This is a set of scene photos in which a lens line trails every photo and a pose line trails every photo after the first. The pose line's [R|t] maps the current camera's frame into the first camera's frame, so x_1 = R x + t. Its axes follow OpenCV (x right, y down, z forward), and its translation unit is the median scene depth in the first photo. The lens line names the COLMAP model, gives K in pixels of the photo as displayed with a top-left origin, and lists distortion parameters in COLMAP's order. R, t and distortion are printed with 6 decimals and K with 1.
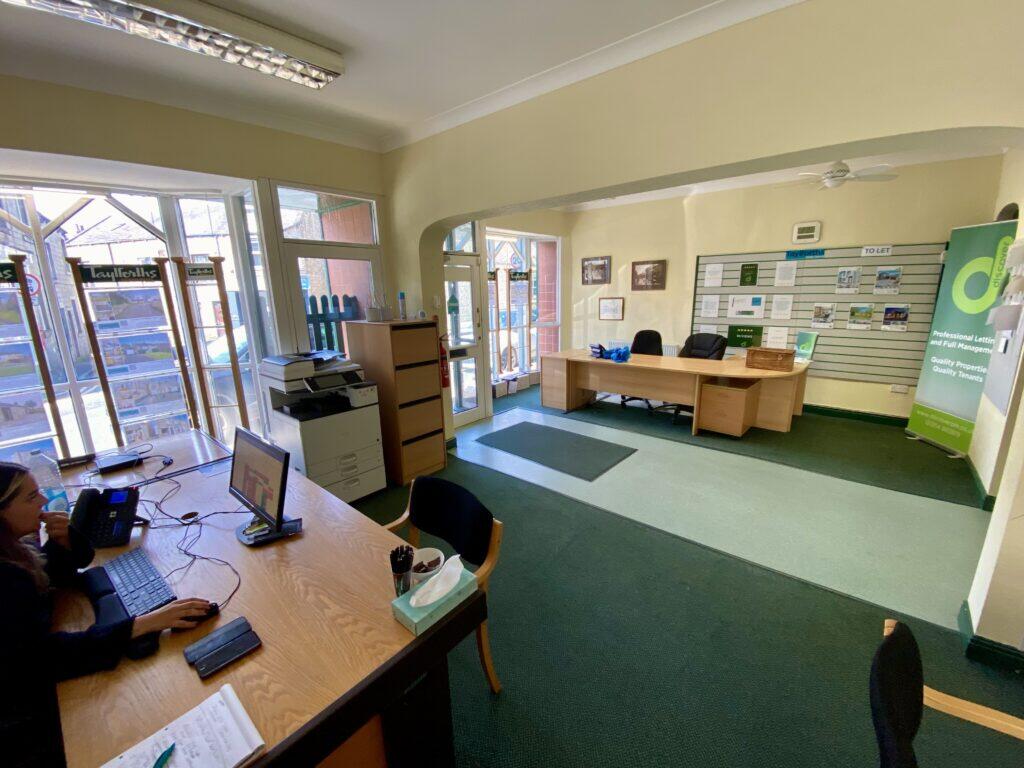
lens RADIAL K [[421.0, 0, 512.0], [0, 421.0, 384.0], [0, 0, 1]] dist [-0.000048, -0.000001]
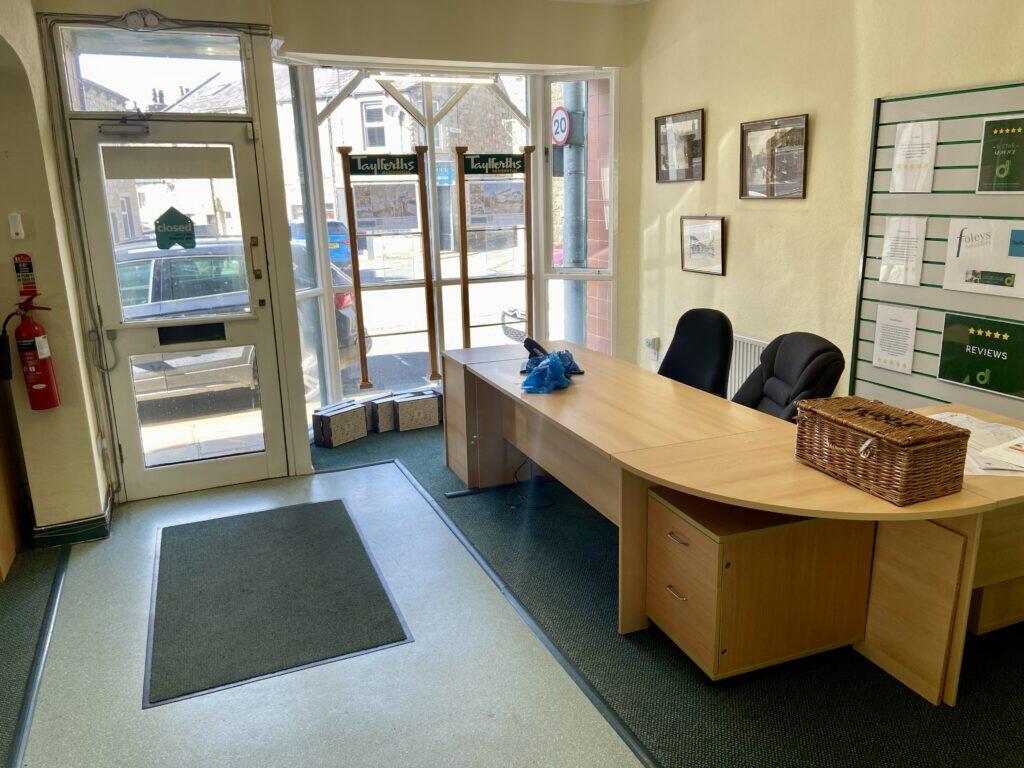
lens RADIAL K [[778.1, 0, 512.0], [0, 778.1, 384.0], [0, 0, 1]] dist [0.000977, -0.000601]
pose [[0.896892, 0.113143, -0.427532, 0.434085], [-0.100332, 0.993570, 0.052460, -0.075552], [0.430718, -0.004156, 0.902477, 0.287984]]
